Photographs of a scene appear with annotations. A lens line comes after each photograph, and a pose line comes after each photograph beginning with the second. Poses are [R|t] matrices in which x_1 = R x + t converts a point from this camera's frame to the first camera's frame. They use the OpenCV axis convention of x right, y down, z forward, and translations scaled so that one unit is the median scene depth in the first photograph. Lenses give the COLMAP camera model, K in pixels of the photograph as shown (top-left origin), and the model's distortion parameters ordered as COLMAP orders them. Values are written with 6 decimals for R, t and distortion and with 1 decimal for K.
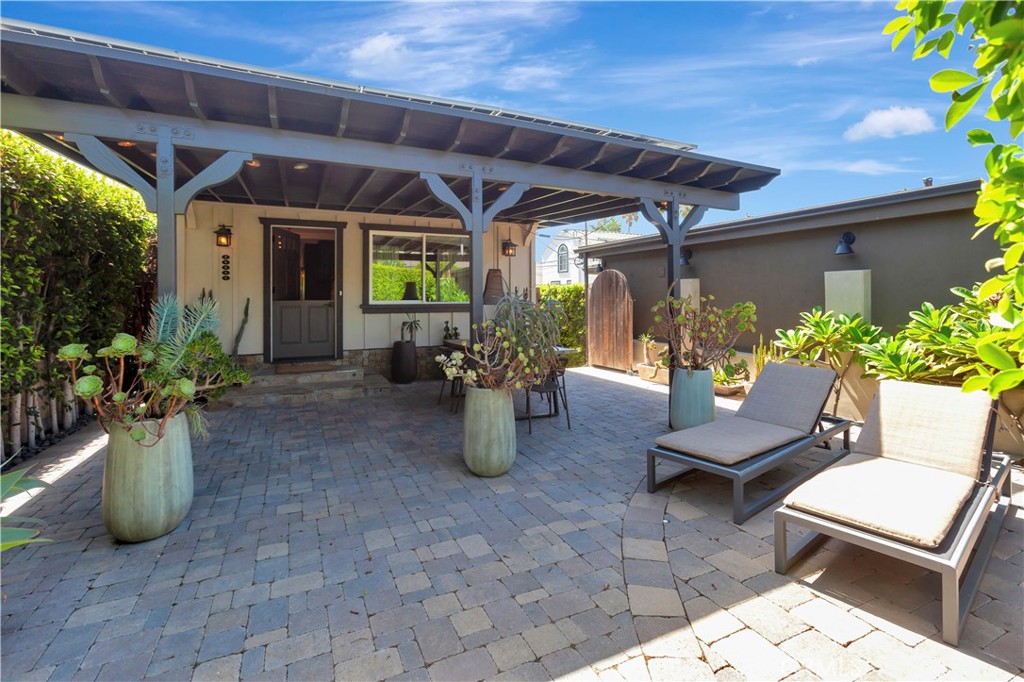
lens RADIAL K [[470.3, 0, 508.0], [0, 470.3, 304.4], [0, 0, 1]] dist [-0.023360, 0.020618]
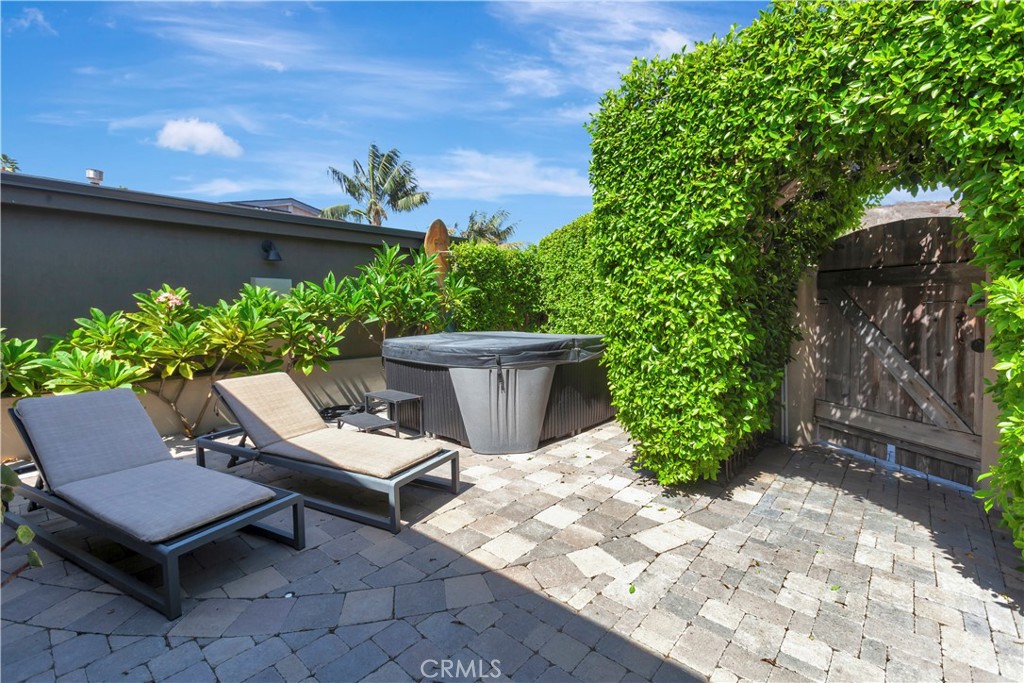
lens RADIAL K [[470.3, 0, 508.0], [0, 470.3, 304.9], [0, 0, 1]] dist [-0.023360, 0.020618]
pose [[-0.413097, 0.008008, 0.910652, -0.408334], [0.009864, 0.999942, -0.004318, 0.002236], [-0.910634, 0.007199, -0.413152, 0.809616]]
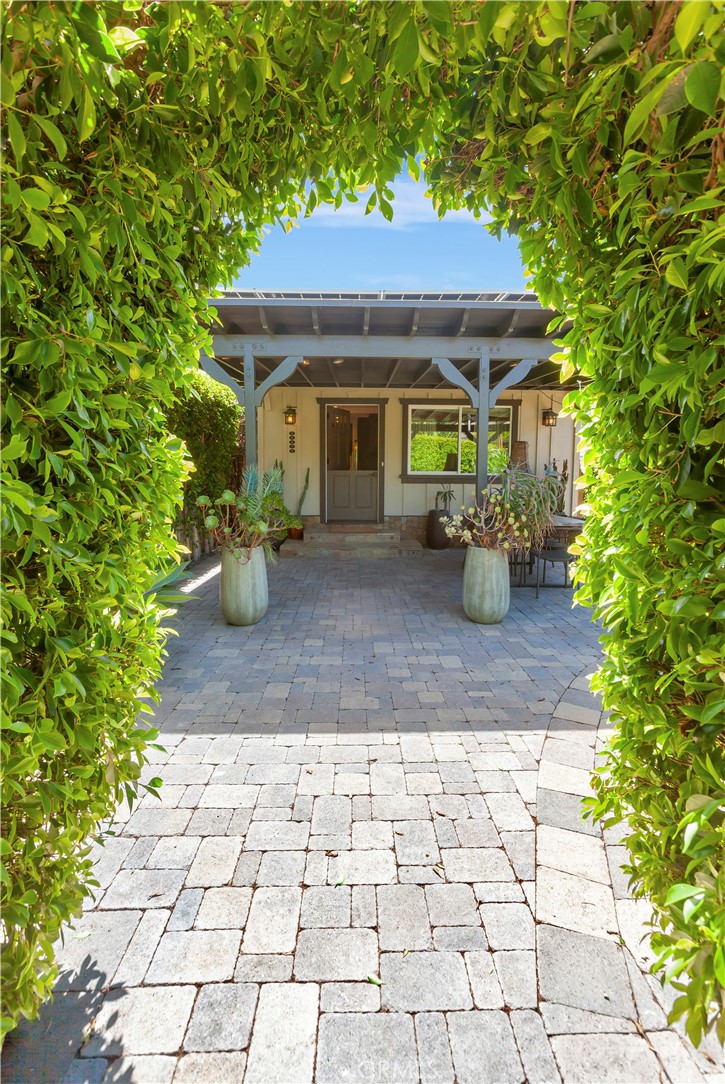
lens RADIAL K [[497.9, 0, 362.5], [0, 497.9, 542.0], [0, 0, 1]] dist [-0.023360, 0.020618]
pose [[0.914948, 0.066276, -0.398093, 0.172726], [-0.014037, 0.991052, 0.132735, 0.006869], [0.403328, -0.115857, 0.907691, -0.230655]]
